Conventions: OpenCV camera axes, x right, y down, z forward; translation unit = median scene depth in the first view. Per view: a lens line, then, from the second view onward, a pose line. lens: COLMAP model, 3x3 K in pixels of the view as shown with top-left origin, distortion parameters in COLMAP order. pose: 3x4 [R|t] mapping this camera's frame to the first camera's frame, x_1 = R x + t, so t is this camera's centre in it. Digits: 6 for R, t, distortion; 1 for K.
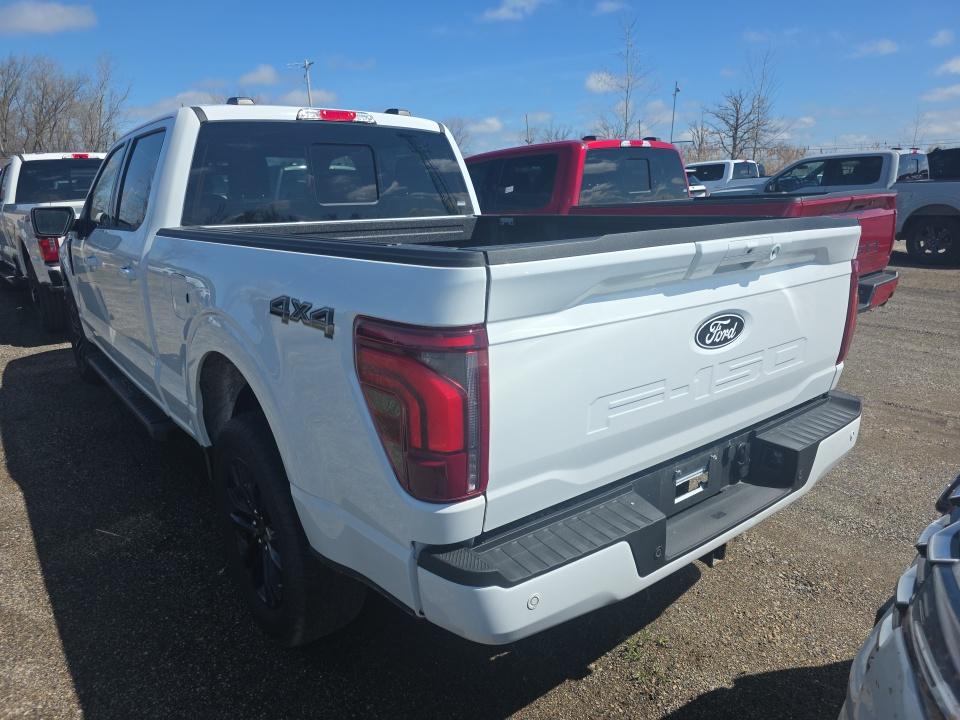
lens RADIAL K [[546.7, 0, 480.3], [0, 546.7, 351.1], [0, 0, 1]] dist [0.040429, -0.027484]
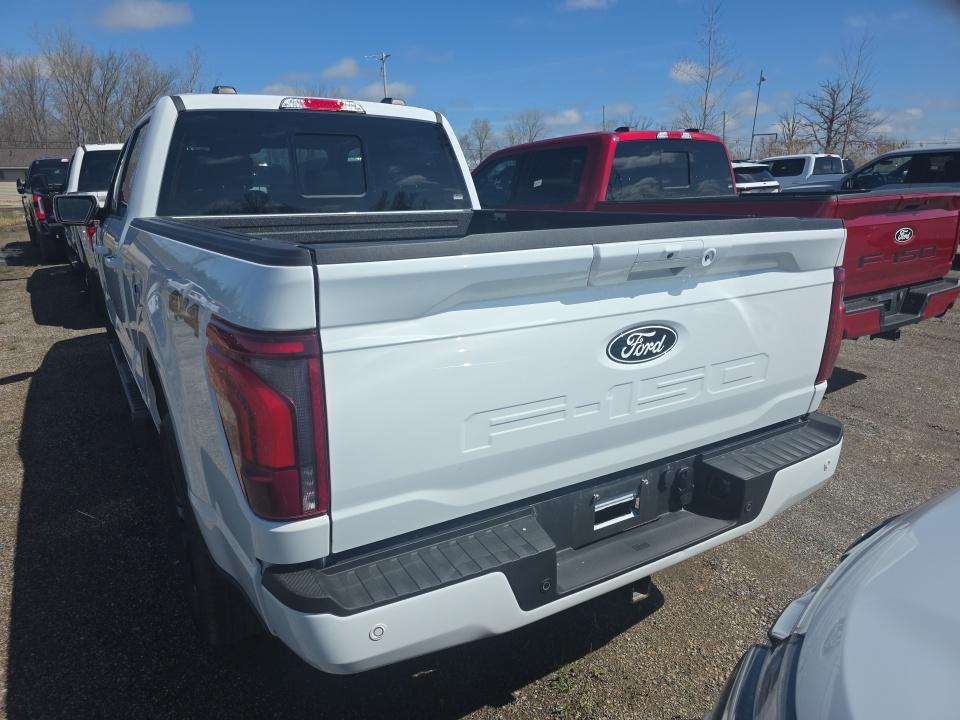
lens RADIAL K [[551.6, 0, 480.0], [0, 551.6, 360.0], [0, 0, 1]] dist [0.039836, -0.026463]
pose [[0.994820, 0.040077, -0.093423, 0.209771], [-0.037953, 0.998982, 0.024402, -0.018300], [0.094306, -0.020730, 0.995327, 0.062157]]
